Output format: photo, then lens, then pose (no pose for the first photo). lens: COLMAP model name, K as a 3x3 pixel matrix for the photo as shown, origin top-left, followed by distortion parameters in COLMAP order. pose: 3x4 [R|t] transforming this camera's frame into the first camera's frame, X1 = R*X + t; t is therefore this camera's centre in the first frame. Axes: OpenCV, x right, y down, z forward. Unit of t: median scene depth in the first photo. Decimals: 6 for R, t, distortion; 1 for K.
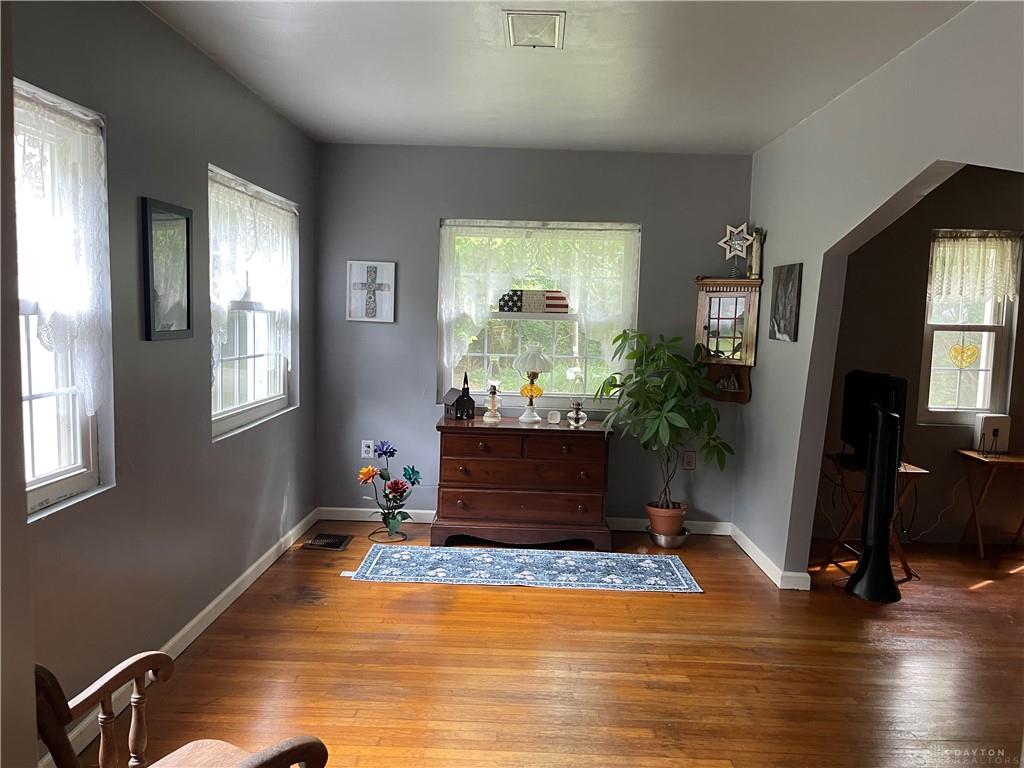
lens RADIAL K [[783.0, 0, 509.6], [0, 783.0, 389.2], [0, 0, 1]] dist [0.061778, -0.085228]
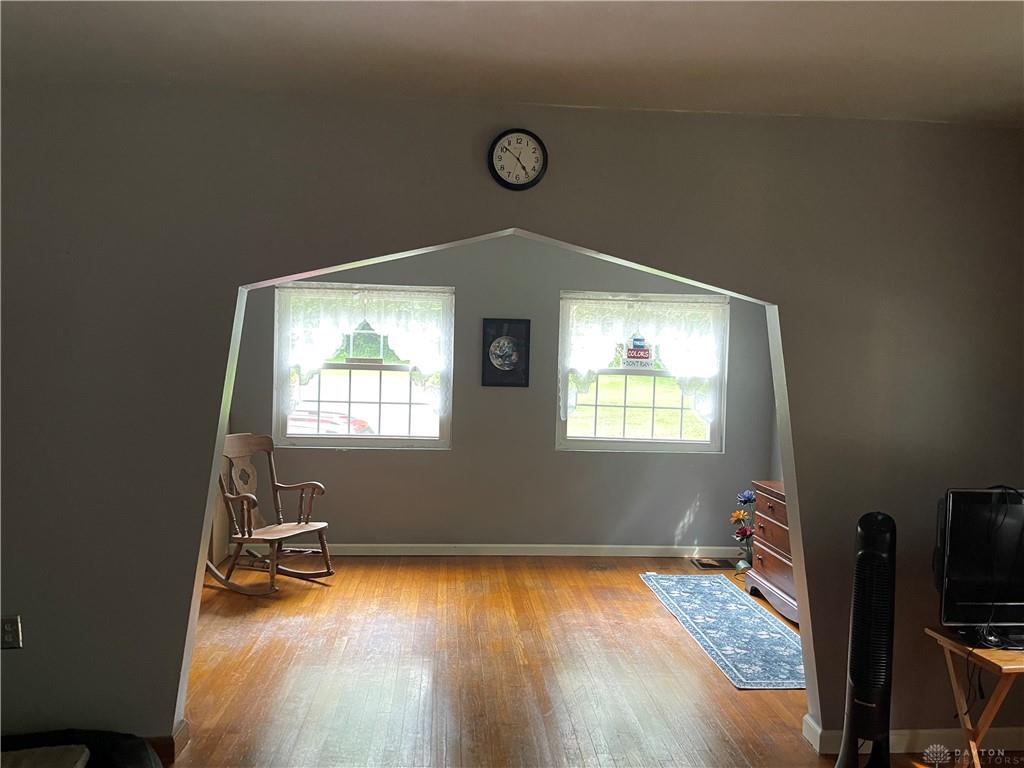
lens RADIAL K [[783.0, 0, 509.6], [0, 783.0, 389.2], [0, 0, 1]] dist [0.061778, -0.085228]
pose [[0.079613, 0.007977, -0.996794, 1.060889], [-0.125946, 0.992035, -0.002120, -0.036093], [0.988837, 0.125711, 0.079983, 0.618066]]
